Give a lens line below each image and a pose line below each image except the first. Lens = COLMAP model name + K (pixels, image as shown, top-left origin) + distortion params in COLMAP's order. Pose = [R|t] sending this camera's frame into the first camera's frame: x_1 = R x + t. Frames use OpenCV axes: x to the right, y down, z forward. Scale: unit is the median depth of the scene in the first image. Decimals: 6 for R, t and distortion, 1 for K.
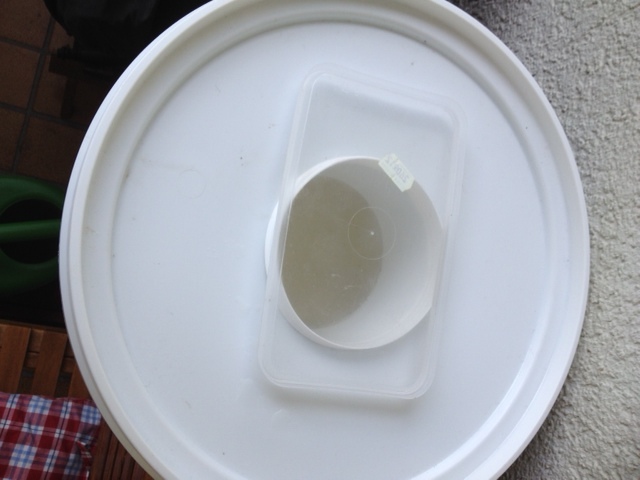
lens RADIAL K [[646.4, 0, 320.0], [0, 646.4, 240.0], [0, 0, 1]] dist [-0.040005, -0.025182]
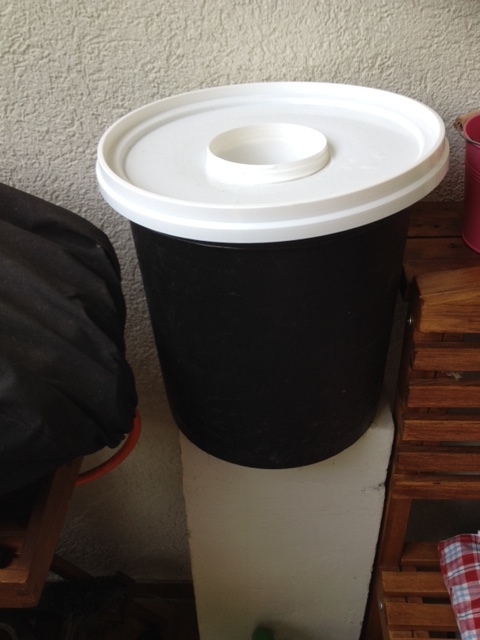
lens RADIAL K [[632.6, 0, 240.0], [0, 632.6, 320.0], [0, 0, 1]] dist [-0.014399, -0.065129]
pose [[-0.170568, -0.826852, 0.535931, -0.919495], [0.984968, -0.128018, 0.115971, -0.232060], [-0.027282, 0.547656, 0.836259, -0.069041]]
